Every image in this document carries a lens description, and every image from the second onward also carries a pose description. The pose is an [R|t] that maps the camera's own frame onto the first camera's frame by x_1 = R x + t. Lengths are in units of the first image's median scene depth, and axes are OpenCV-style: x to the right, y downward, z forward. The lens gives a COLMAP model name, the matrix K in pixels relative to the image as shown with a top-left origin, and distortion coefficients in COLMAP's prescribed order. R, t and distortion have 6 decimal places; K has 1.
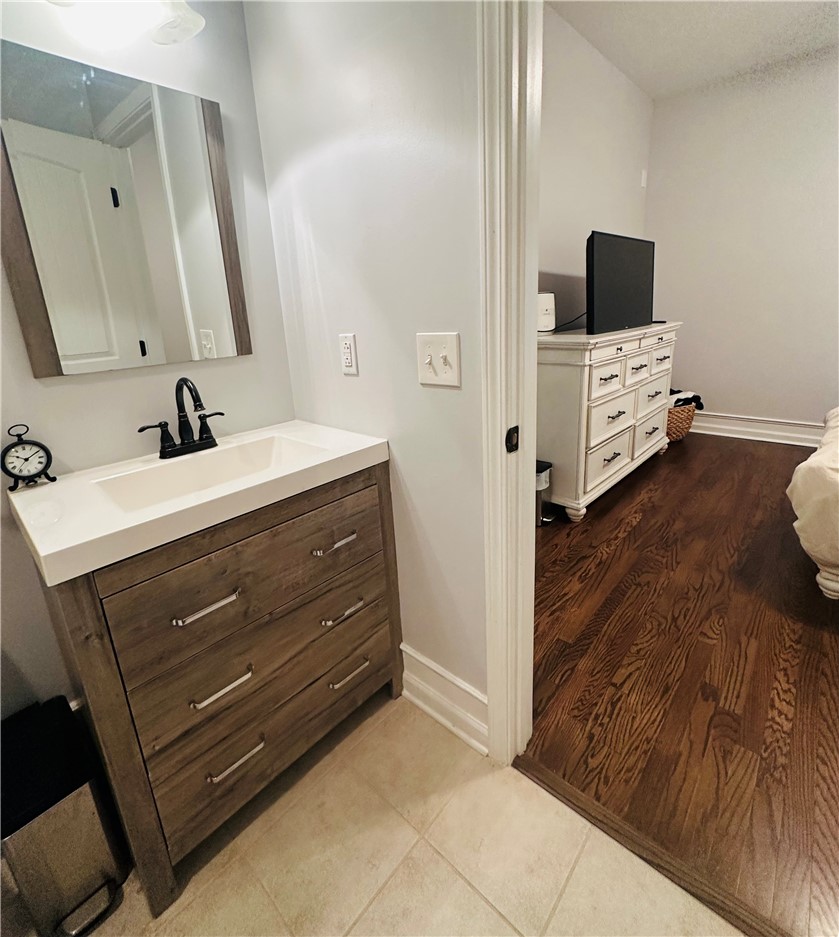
lens RADIAL K [[445.3, 0, 428.4], [0, 445.3, 426.1], [0, 0, 1]] dist [-0.000757, 0.000057]
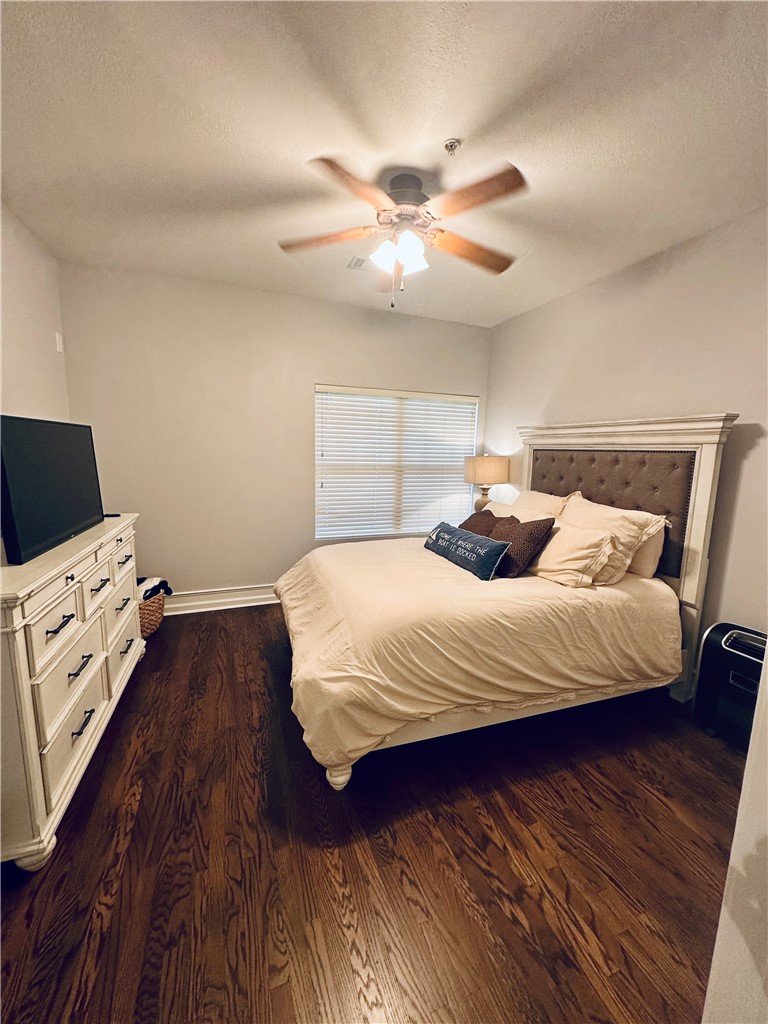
lens RADIAL K [[406.9, 0, 380.9], [0, 406.9, 509.9], [0, 0, 1]] dist [-0.003456, 0.001208]
pose [[0.464849, -0.078320, 0.881919, 0.094725], [0.184883, 0.982708, -0.010178, -0.187770], [-0.865872, 0.167783, 0.471291, 0.243006]]
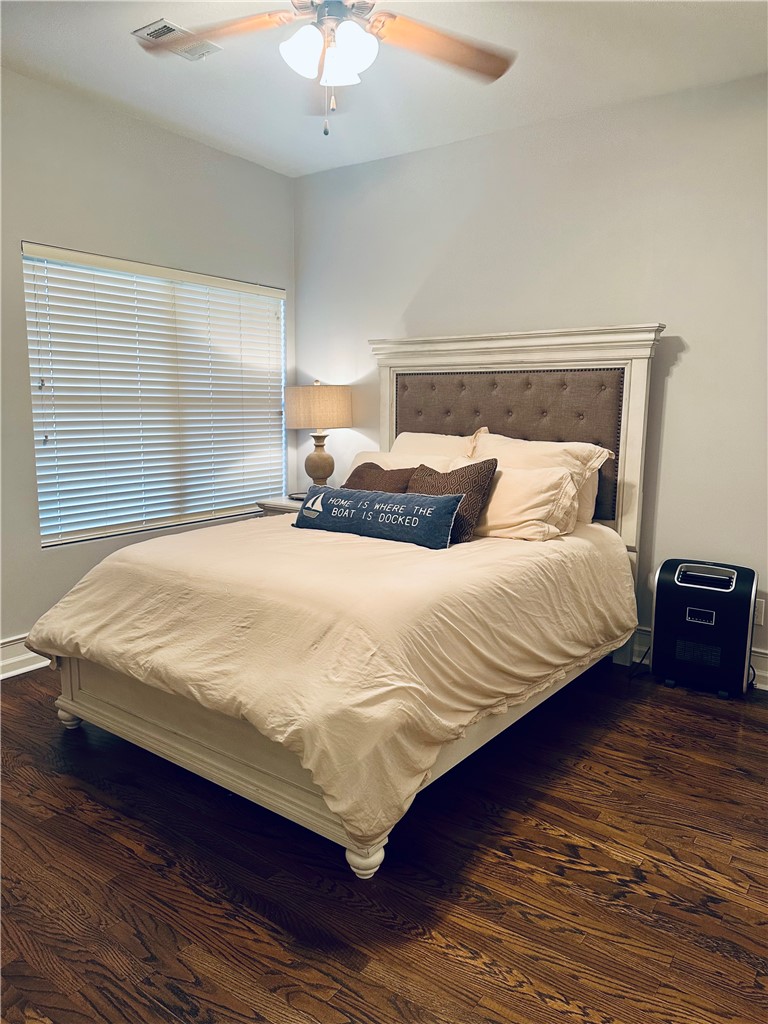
lens RADIAL K [[726.8, 0, 378.3], [0, 726.8, 511.1], [0, 0, 1]] dist [0.034702, -0.040212]
pose [[-0.103550, -0.107119, 0.988839, -0.134146], [0.250126, 0.959429, 0.130126, -0.233517], [-0.962660, 0.260809, -0.072556, 0.674534]]
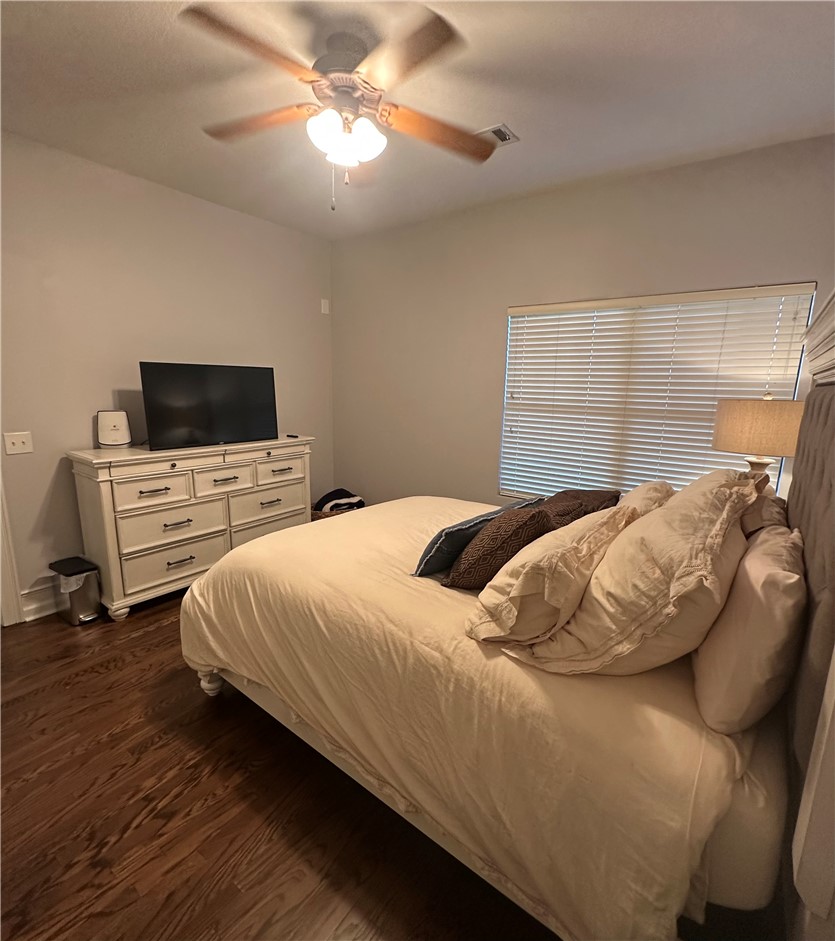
lens RADIAL K [[448.5, 0, 418.9], [0, 448.5, 477.7], [0, 0, 1]] dist [-0.000662, 0.000229]
pose [[0.992077, 0.044775, 0.117381, 0.941719], [-0.038071, 0.997546, -0.058752, -0.101717], [-0.119723, 0.053817, 0.991348, -0.199035]]
